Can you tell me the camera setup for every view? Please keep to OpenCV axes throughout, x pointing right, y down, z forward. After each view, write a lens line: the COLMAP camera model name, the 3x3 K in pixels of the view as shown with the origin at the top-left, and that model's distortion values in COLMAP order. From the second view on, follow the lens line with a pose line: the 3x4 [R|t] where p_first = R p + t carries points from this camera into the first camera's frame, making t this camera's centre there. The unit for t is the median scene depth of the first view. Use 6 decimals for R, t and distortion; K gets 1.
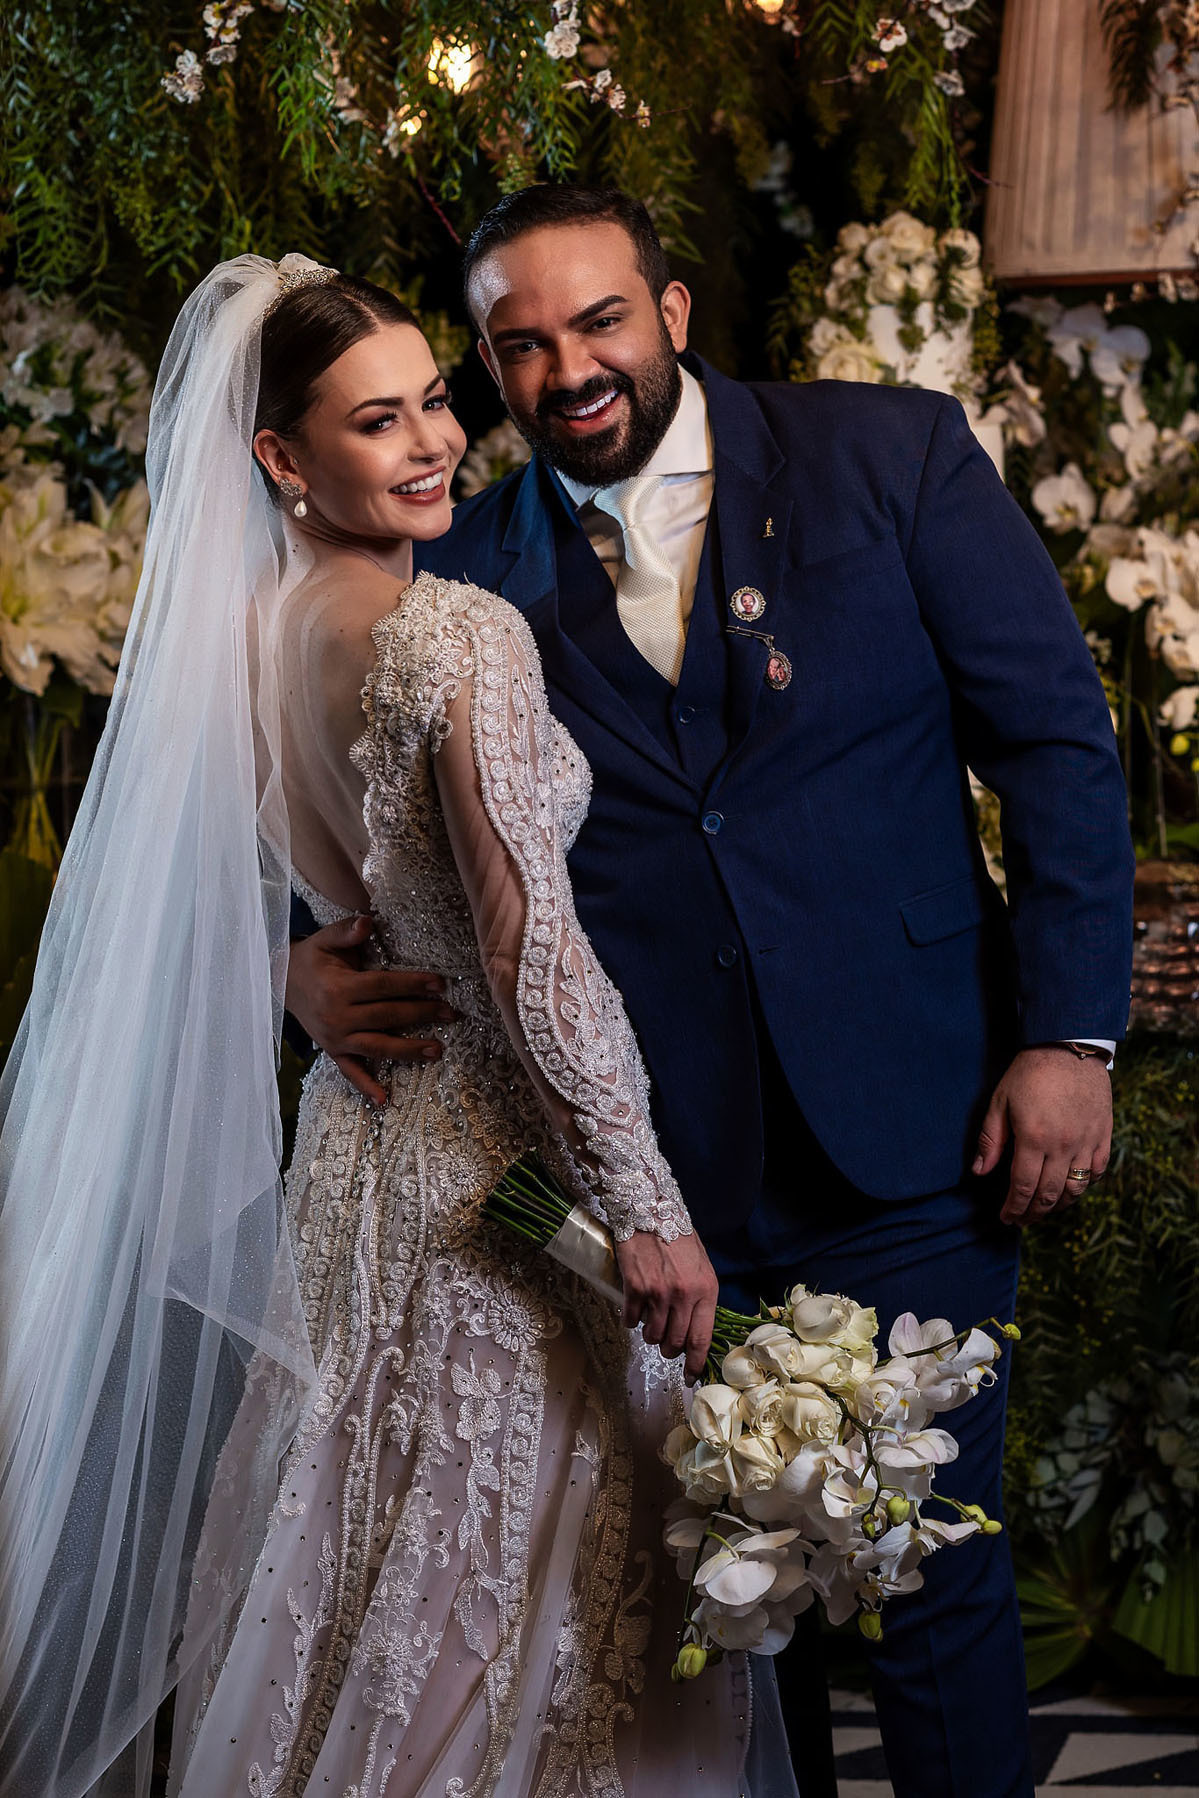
lens RADIAL K [[4414.9, 0, 599.5], [0, 4414.9, 899.0], [0, 0, 1]] dist [-0.250603, 1.102833]
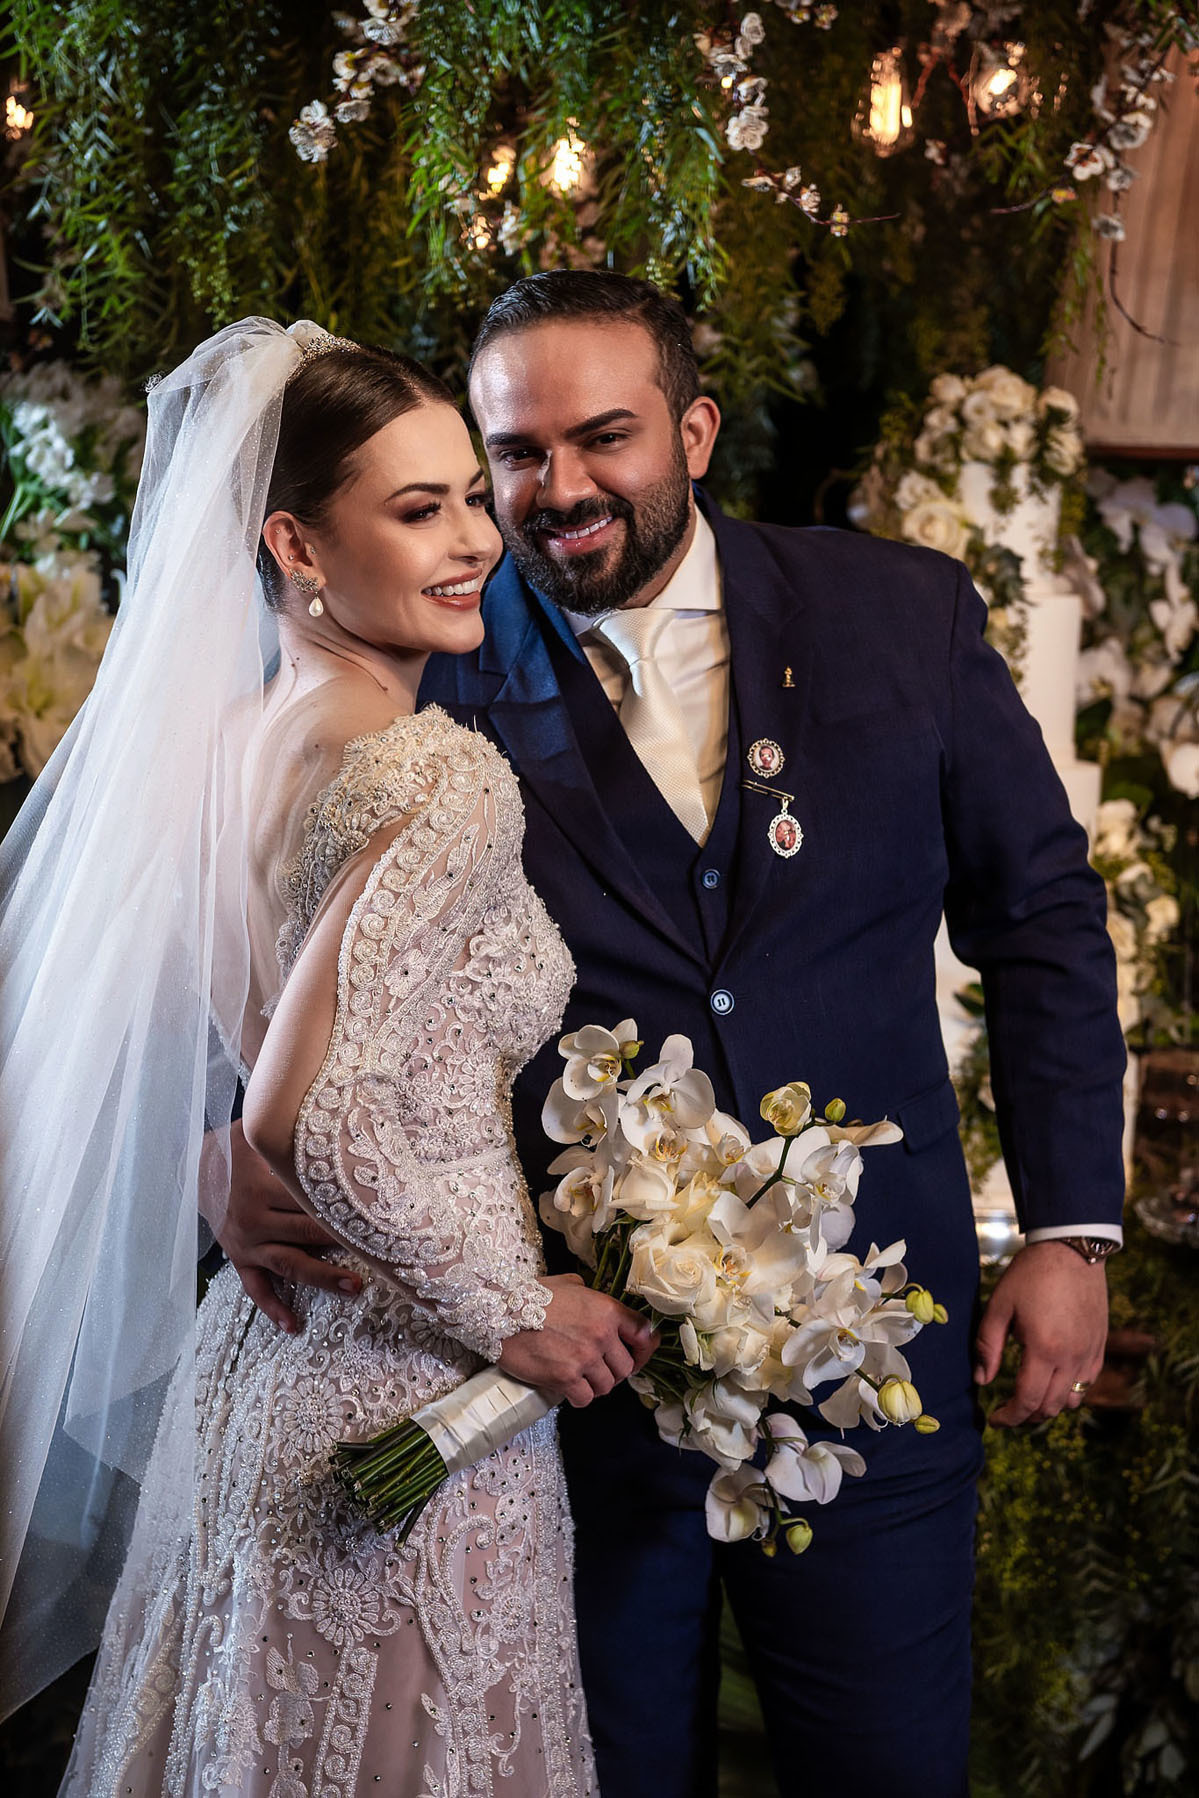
lens RADIAL K [[3315.2, 0, 599.5], [0, 3315.2, 899.0], [0, 0, 1]] dist [0.093011, -0.153278]
pose [[0.994338, 0.076204, 0.074061, -0.064357], [-0.076076, 0.997092, -0.004552, -0.030504], [-0.074193, -0.001108, 0.997243, 0.281749]]
